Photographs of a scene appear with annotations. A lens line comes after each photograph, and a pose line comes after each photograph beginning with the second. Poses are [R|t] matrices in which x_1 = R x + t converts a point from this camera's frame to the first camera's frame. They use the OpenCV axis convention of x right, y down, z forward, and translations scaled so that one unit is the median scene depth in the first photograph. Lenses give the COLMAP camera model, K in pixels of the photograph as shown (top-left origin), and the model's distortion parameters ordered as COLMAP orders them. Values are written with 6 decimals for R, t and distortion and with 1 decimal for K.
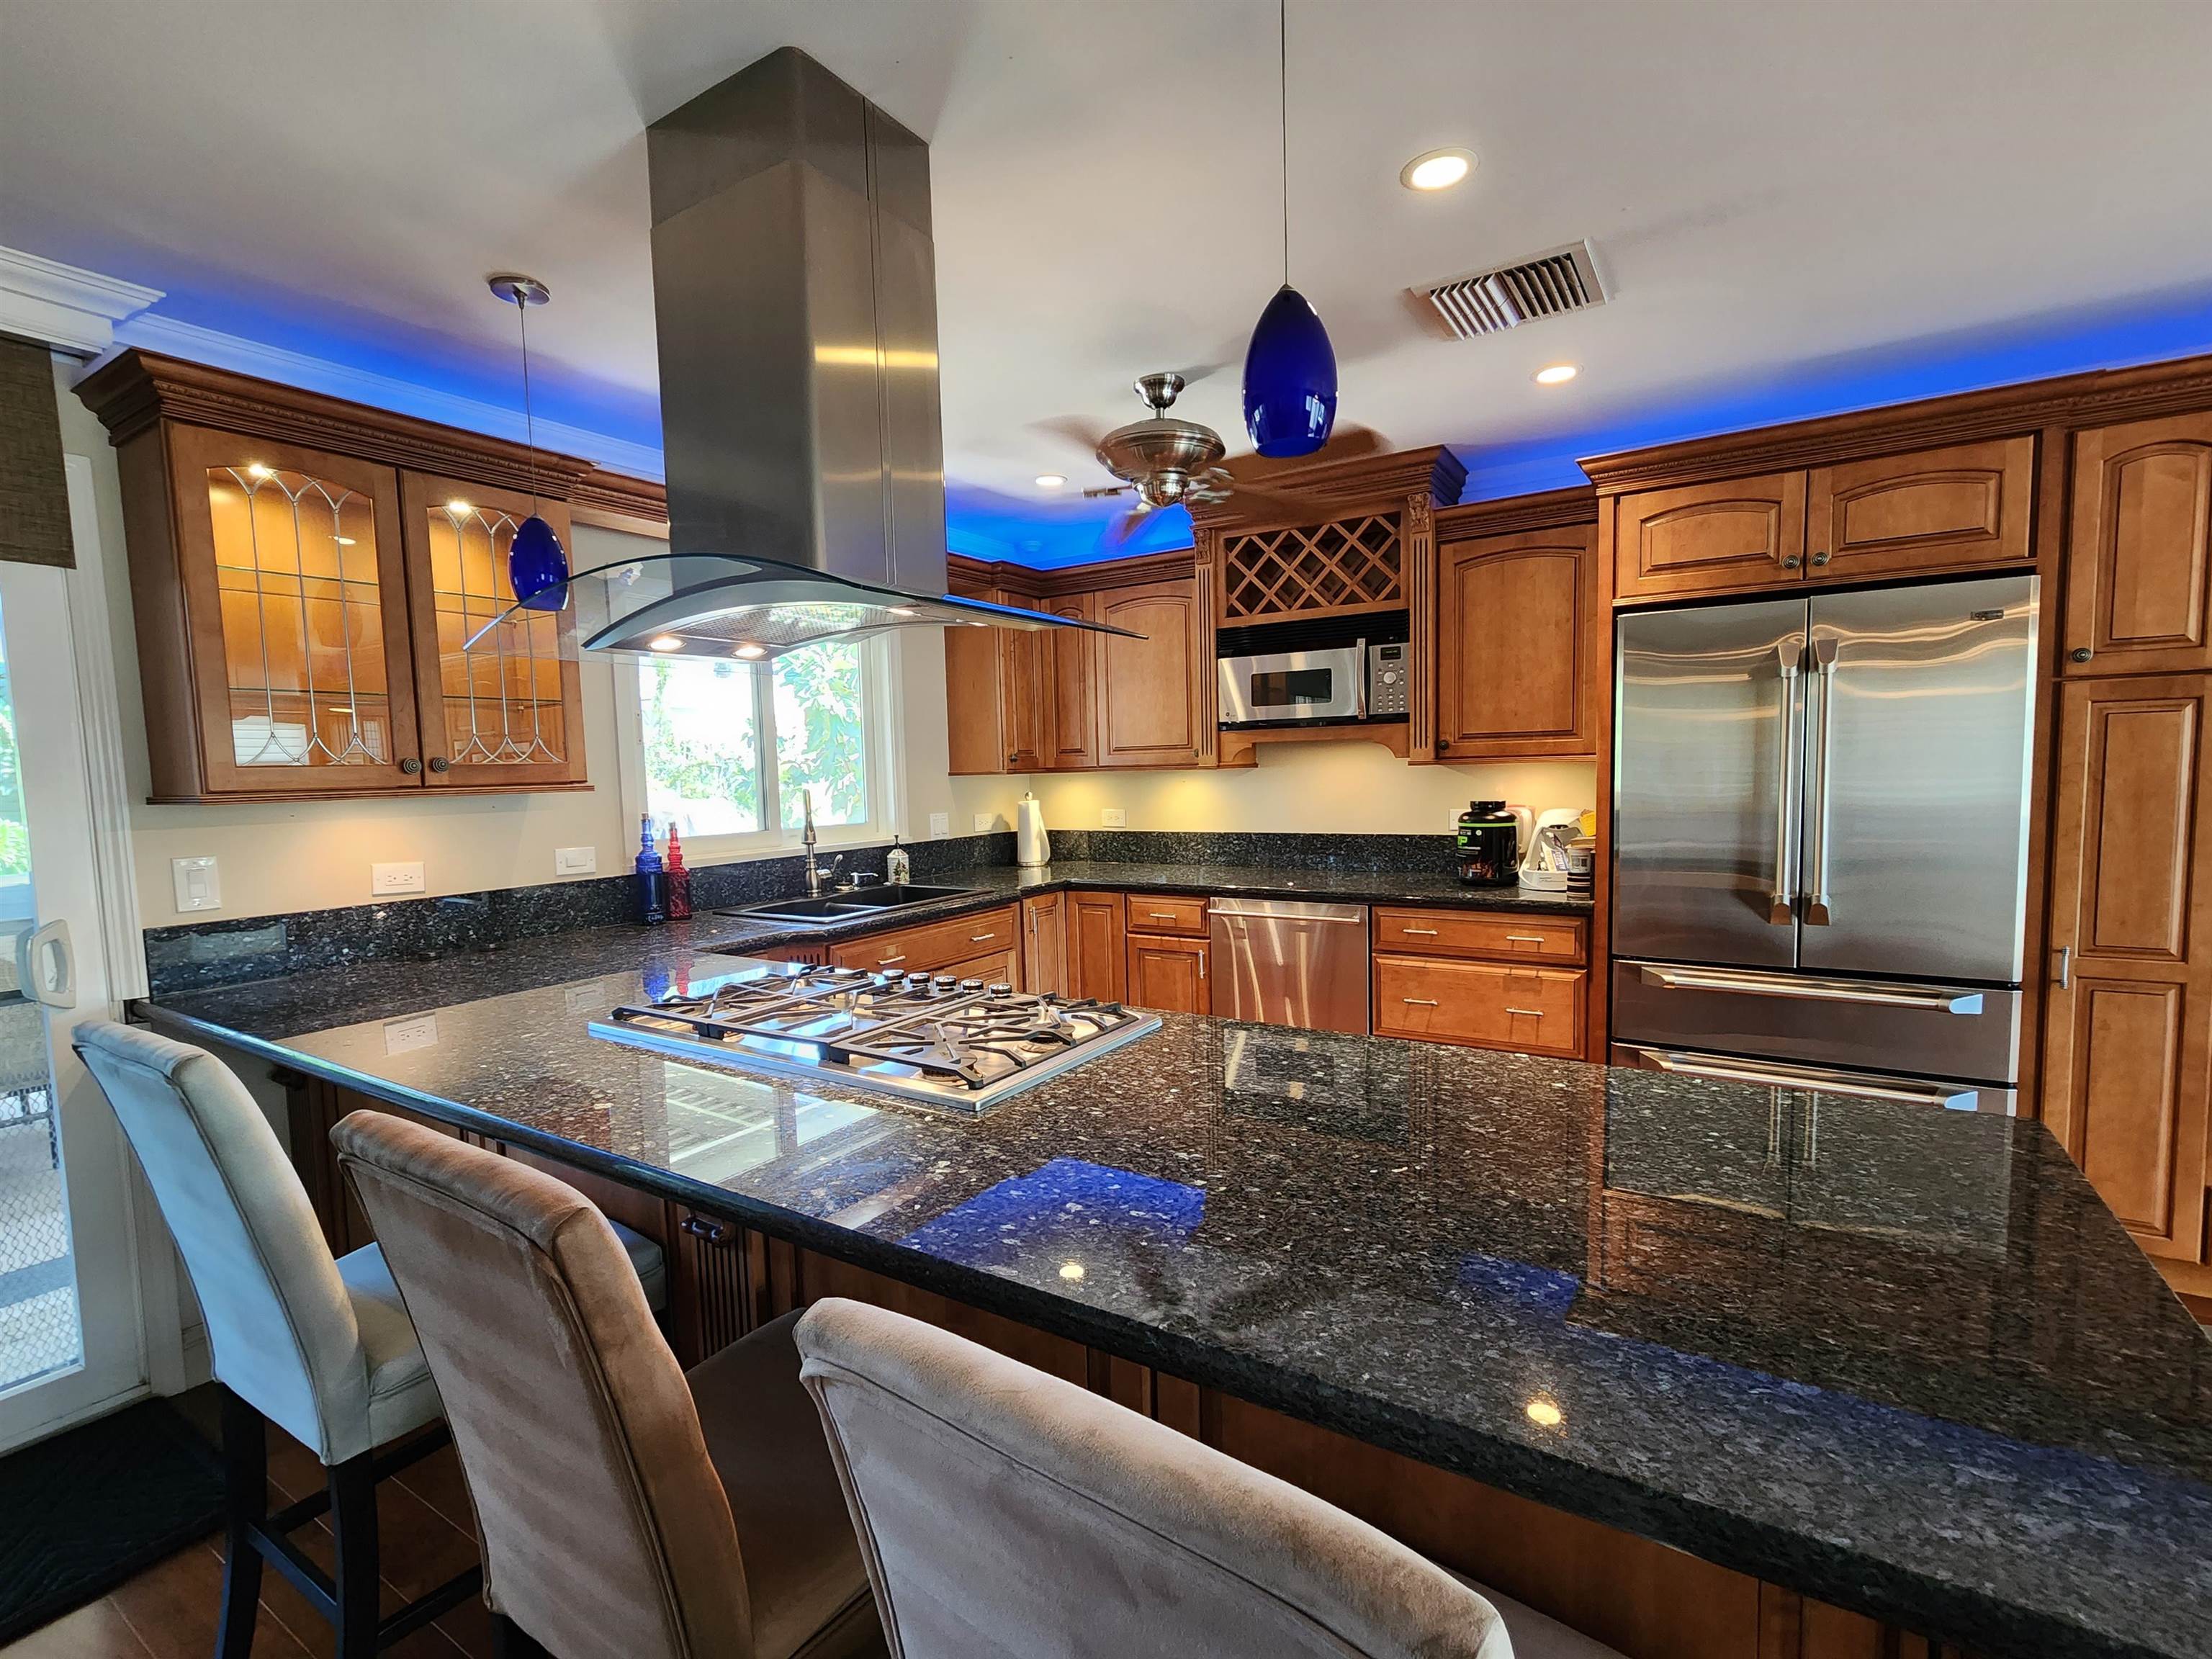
lens RADIAL K [[1020.2, 0, 1106.5], [0, 1020.2, 837.8], [0, 0, 1]] dist [0.000829, -0.000165]
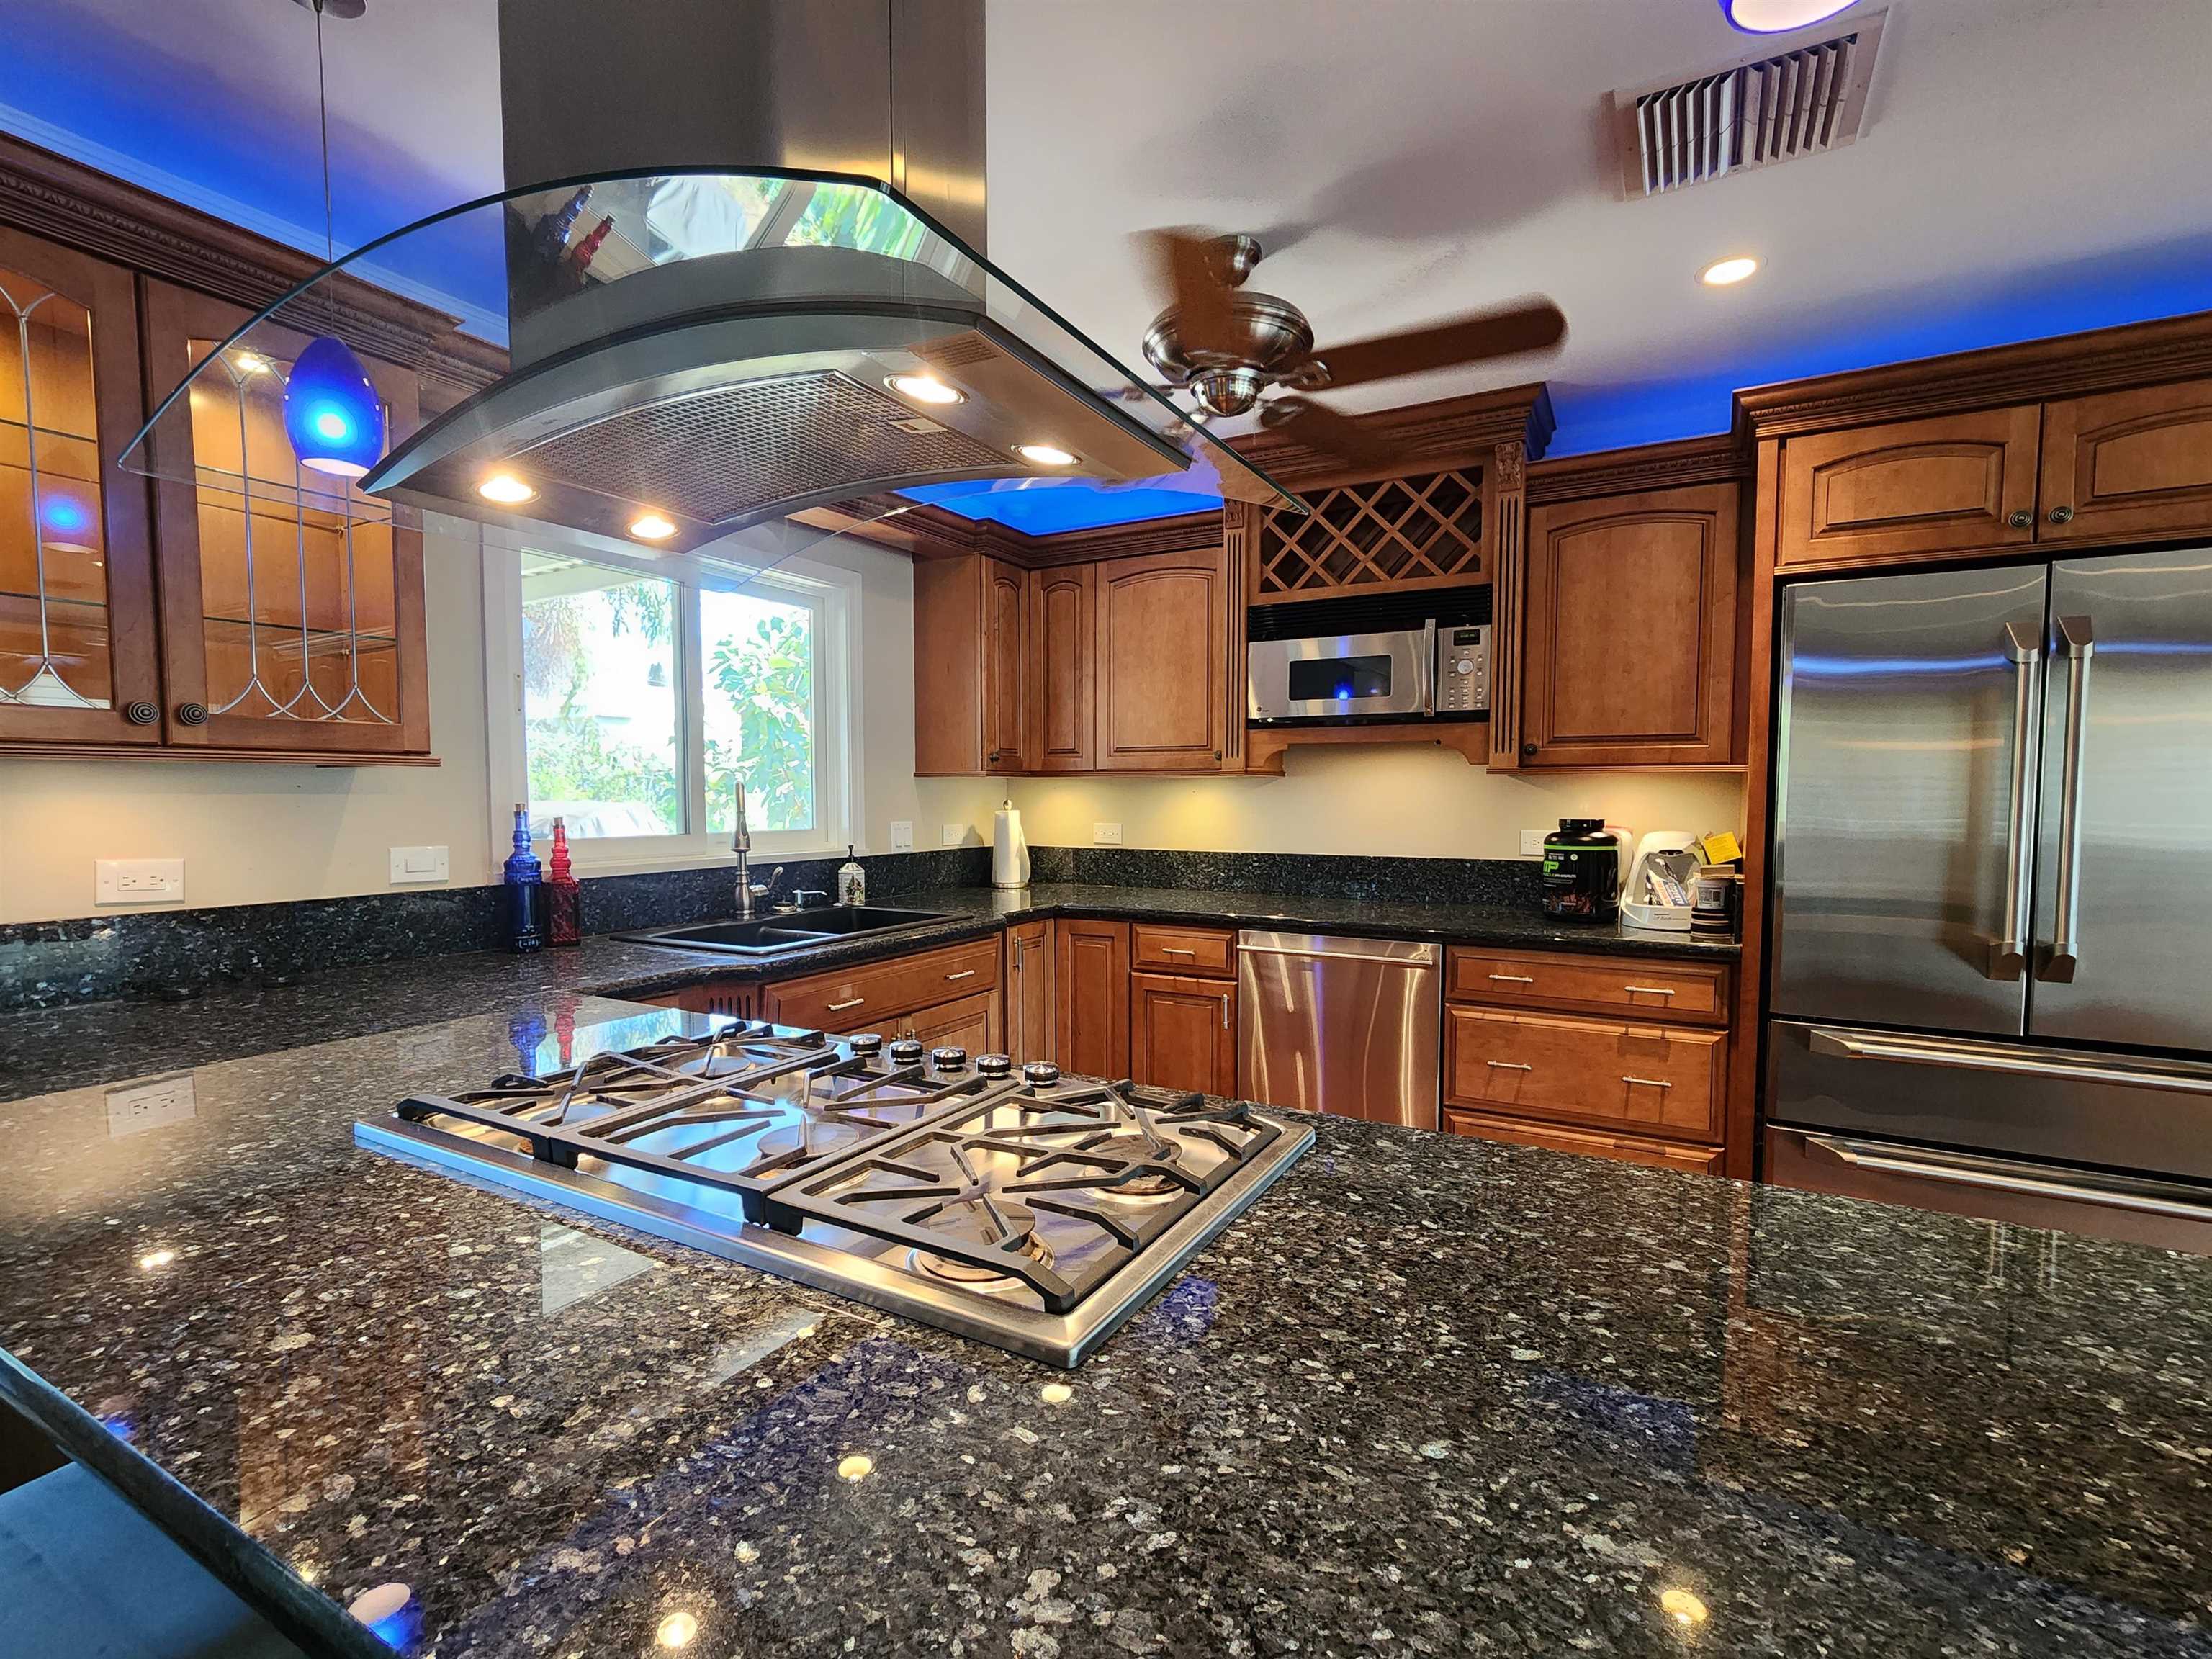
lens RADIAL K [[1031.1, 0, 1105.5], [0, 1031.1, 845.0], [0, 0, 1]] dist [-0.000695, 0.000406]
pose [[0.998201, 0.024378, 0.054781, -0.063714], [-0.023276, 0.999515, -0.020672, 0.012320], [-0.055259, 0.019359, 0.998284, 0.223026]]
